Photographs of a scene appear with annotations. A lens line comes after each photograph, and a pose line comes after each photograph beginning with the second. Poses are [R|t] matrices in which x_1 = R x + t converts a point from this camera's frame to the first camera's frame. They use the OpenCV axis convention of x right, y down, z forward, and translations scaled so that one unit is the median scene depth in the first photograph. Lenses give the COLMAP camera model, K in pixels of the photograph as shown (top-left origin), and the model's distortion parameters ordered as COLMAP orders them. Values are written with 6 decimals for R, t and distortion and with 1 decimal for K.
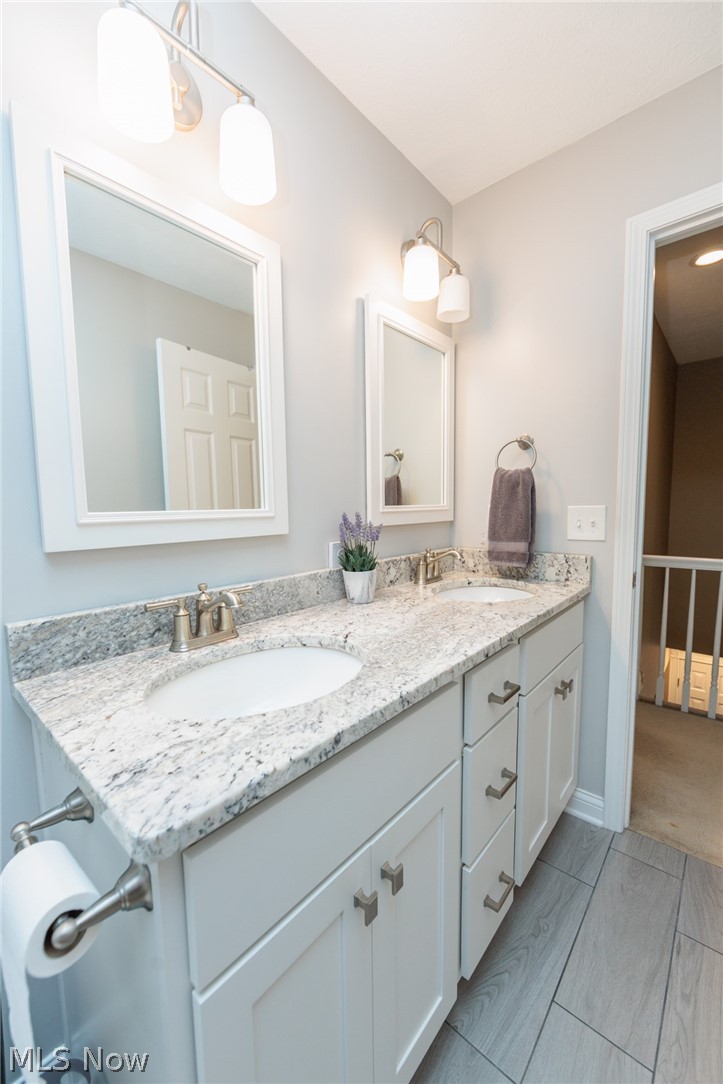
lens RADIAL K [[420.5, 0, 361.5], [0, 420.5, 542.0], [0, 0, 1]] dist [-0.002058, -0.000396]
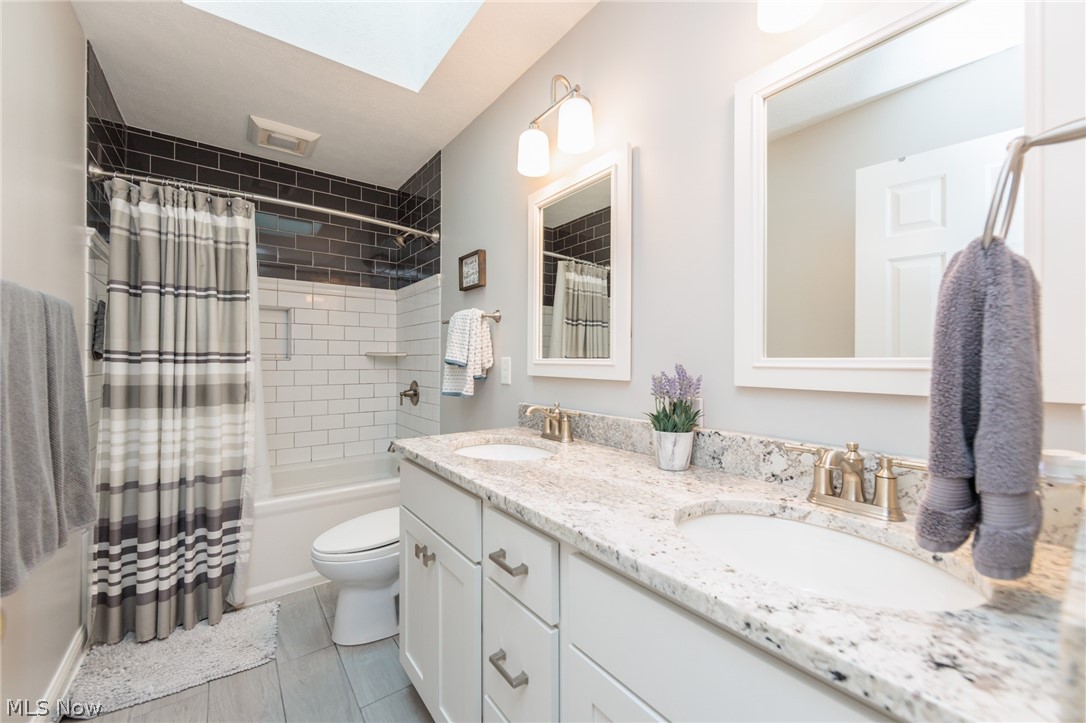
lens RADIAL K [[421.2, 0, 543.0], [0, 421.2, 361.5], [0, 0, 1]] dist [-0.002058, -0.000396]
pose [[-0.199168, 0.015571, -0.979842, 1.028595], [-0.087683, 0.995580, 0.033644, -0.093150], [0.976035, 0.092616, -0.196923, 1.033944]]
